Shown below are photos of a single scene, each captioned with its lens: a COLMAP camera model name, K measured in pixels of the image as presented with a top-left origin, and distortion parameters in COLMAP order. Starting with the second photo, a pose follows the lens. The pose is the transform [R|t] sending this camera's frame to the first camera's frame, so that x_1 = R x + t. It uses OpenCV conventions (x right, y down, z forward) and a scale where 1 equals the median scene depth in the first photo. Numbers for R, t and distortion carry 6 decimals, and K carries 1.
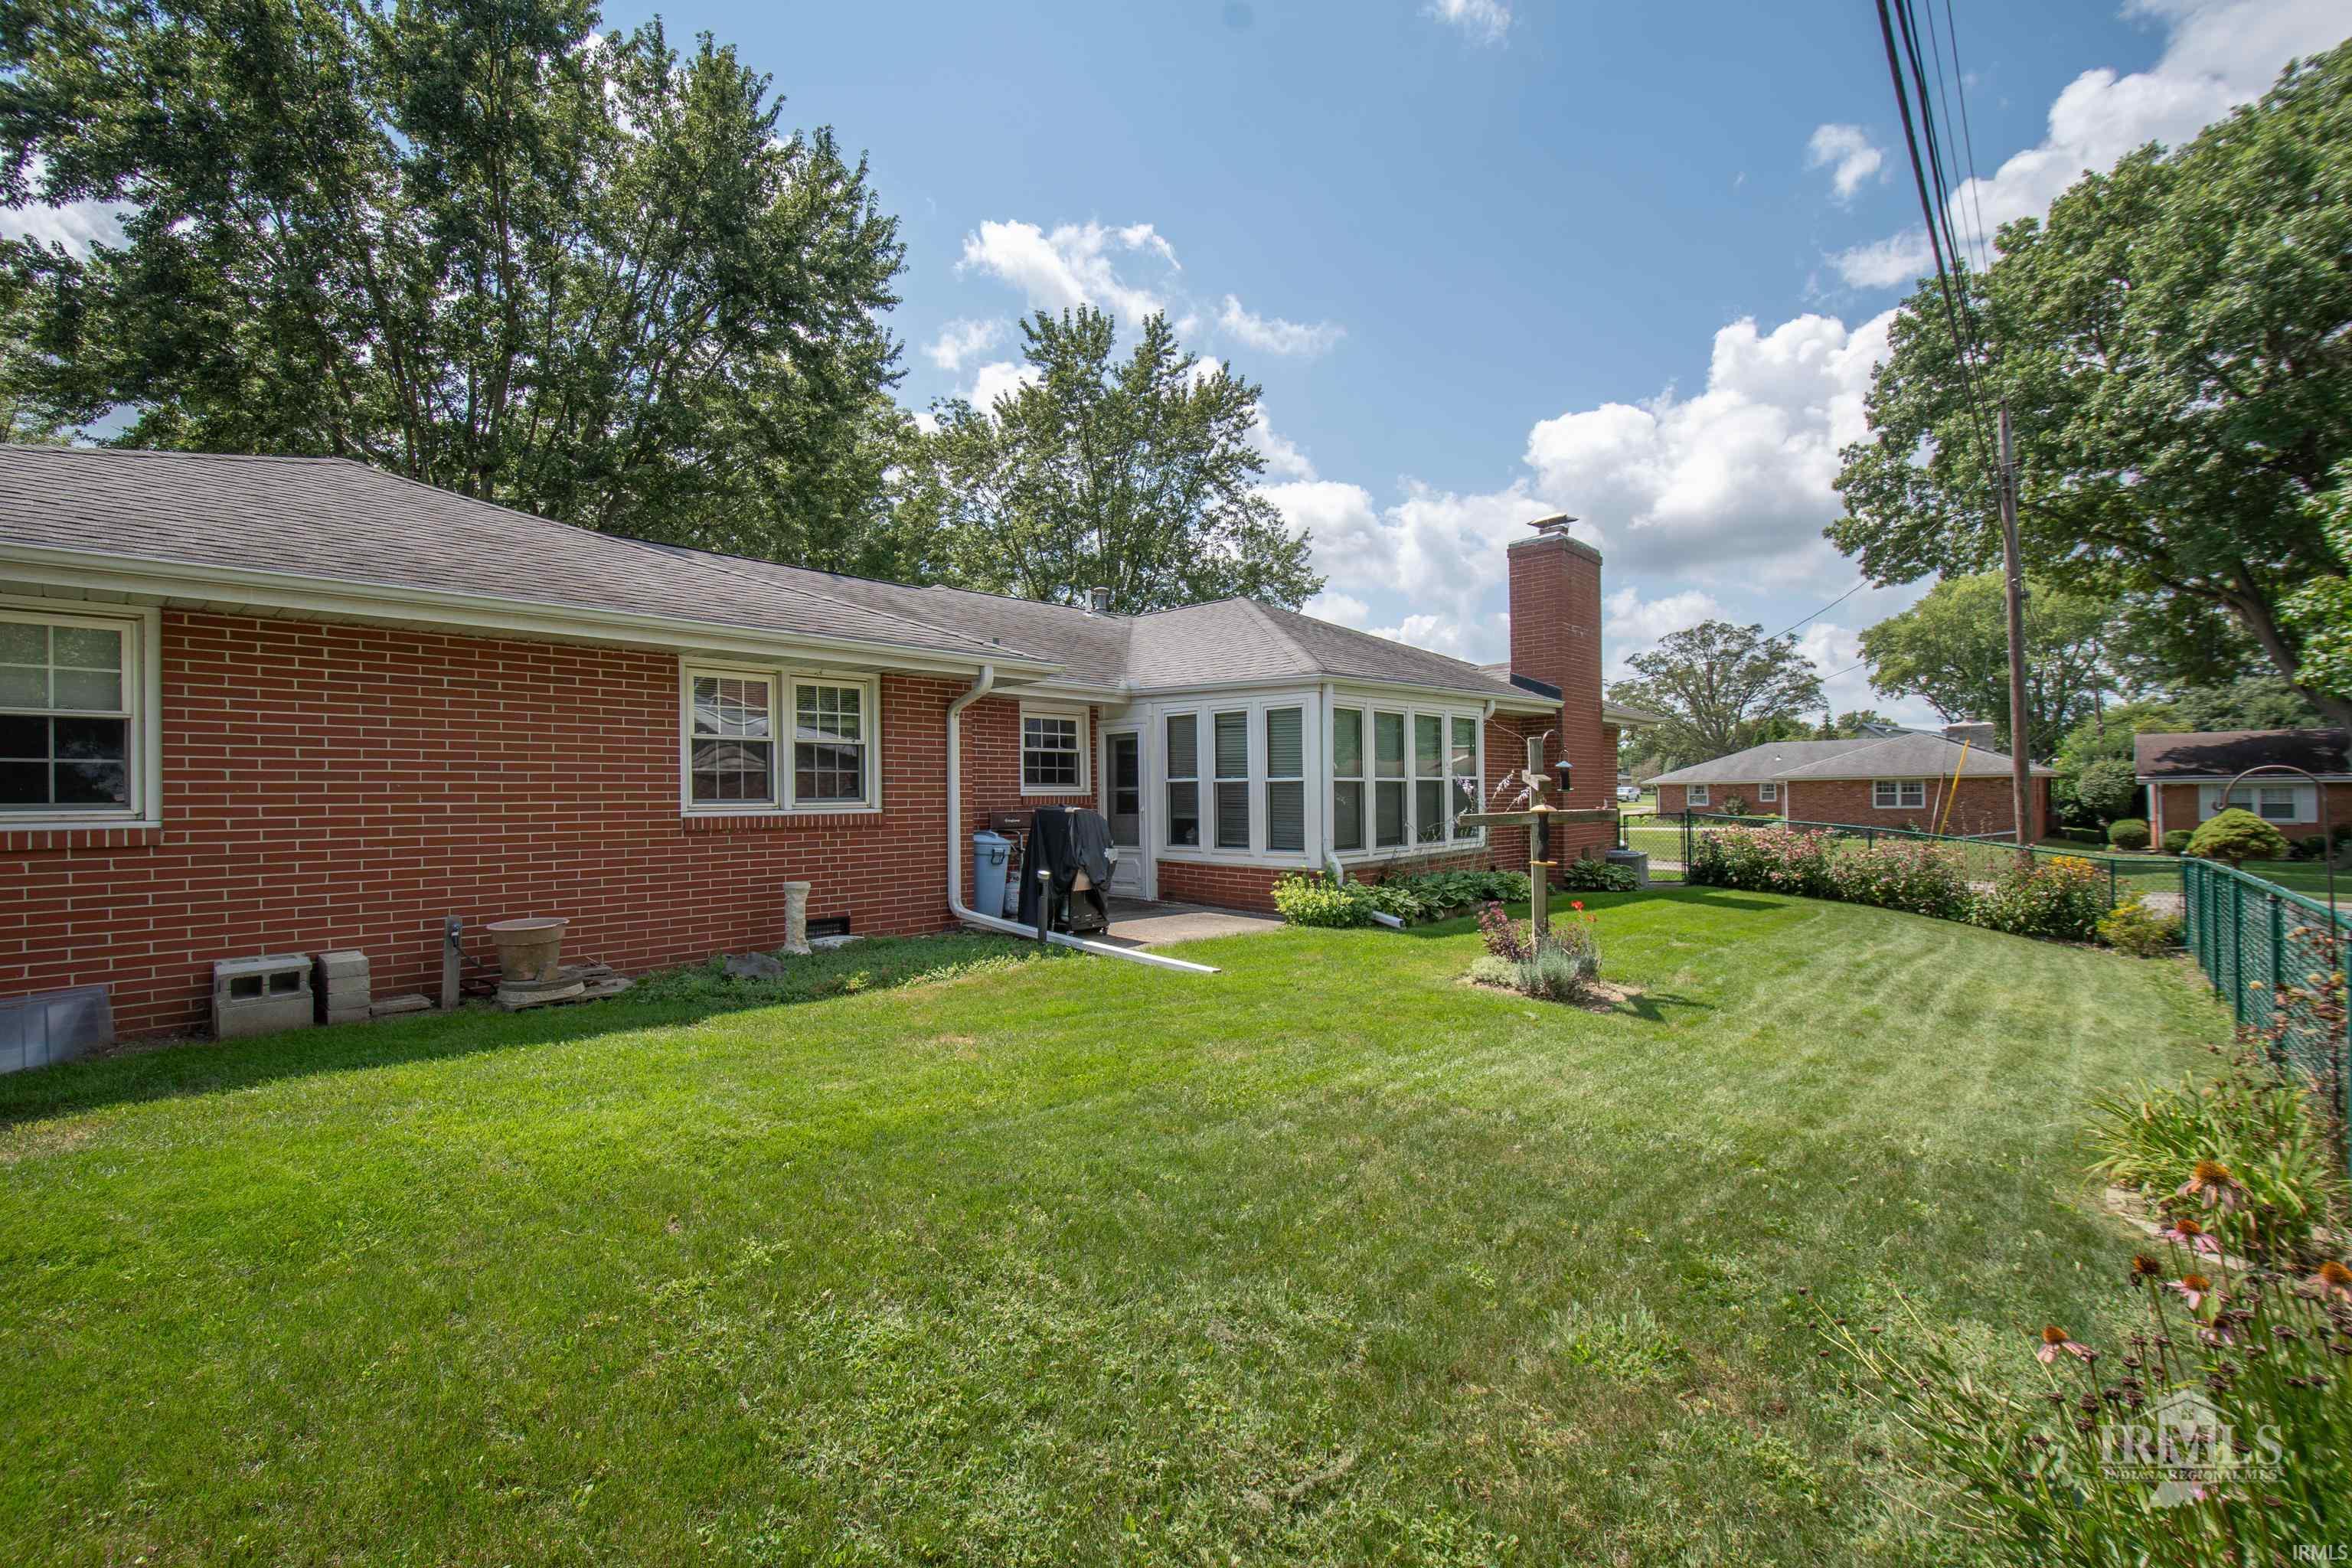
lens RADIAL K [[1028.6, 0, 1167.1], [0, 1028.6, 785.2], [0, 0, 1]] dist [0.002096, 0.006982]
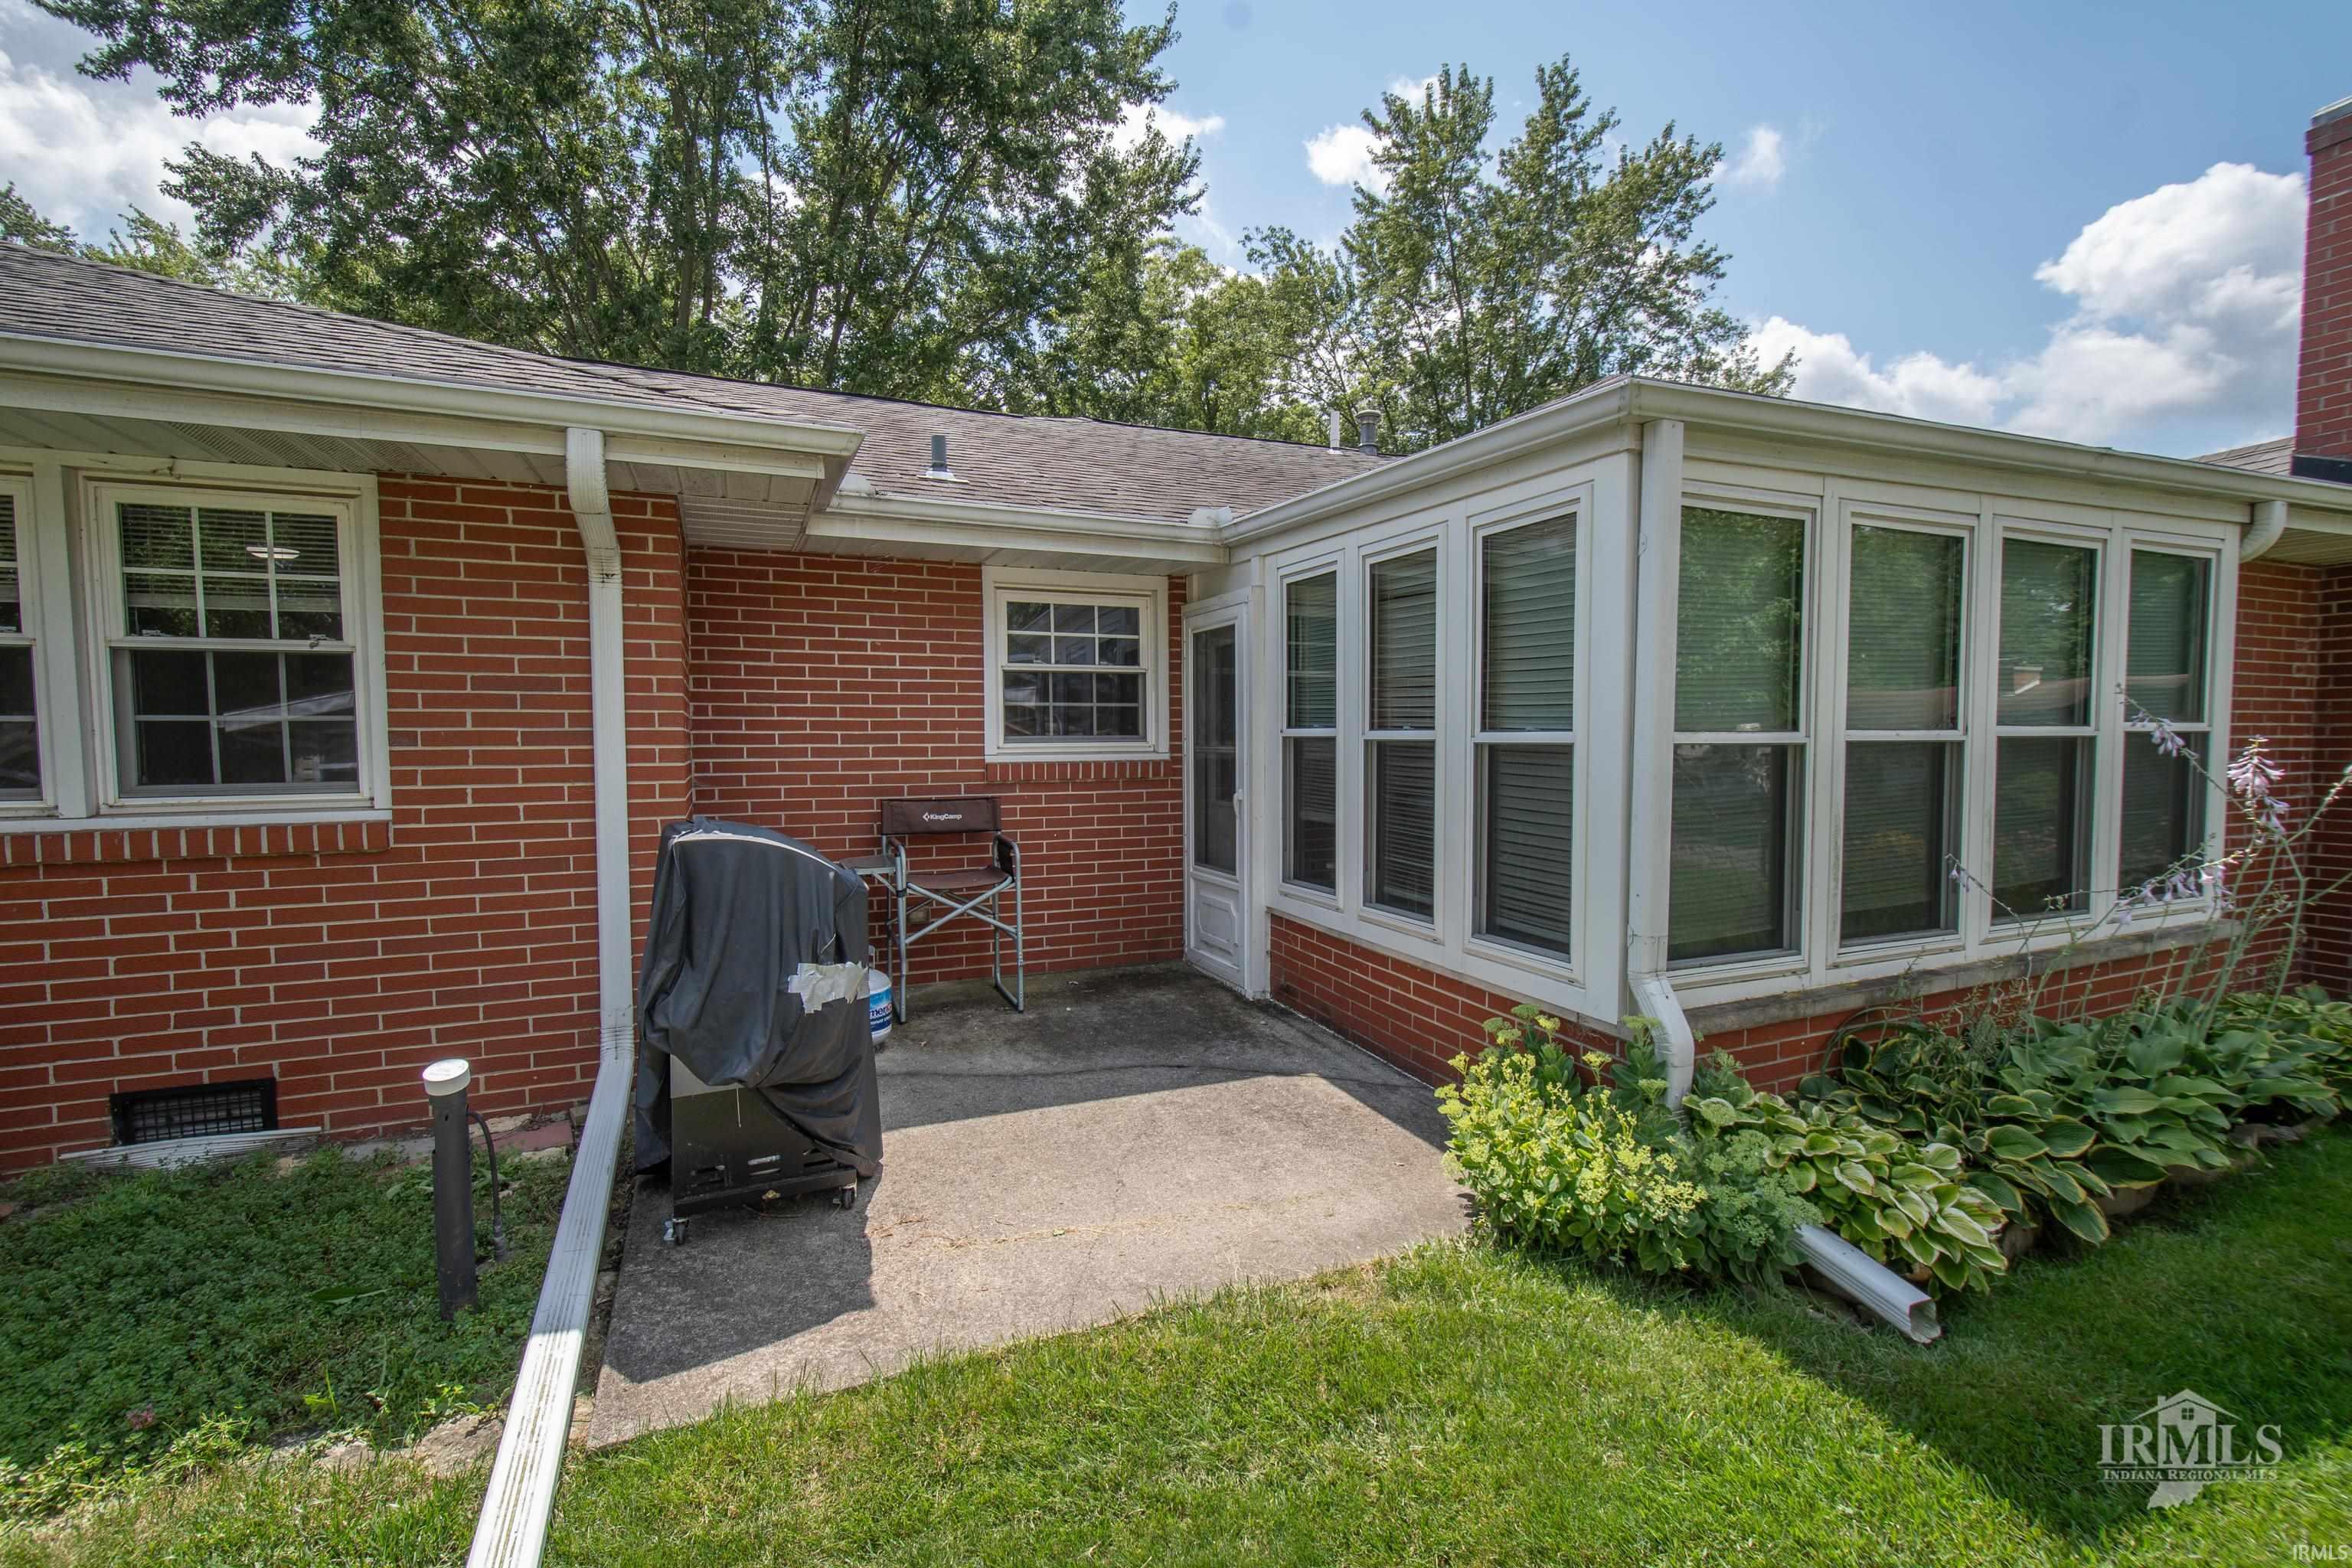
lens RADIAL K [[1028.6, 0, 1167.1], [0, 1028.6, 785.2], [0, 0, 1]] dist [0.002096, 0.006982]
pose [[0.914194, 0.028720, -0.404258, 0.123632], [-0.001611, 0.997735, 0.067241, -0.010879], [0.405273, -0.060820, 0.912170, 0.550174]]
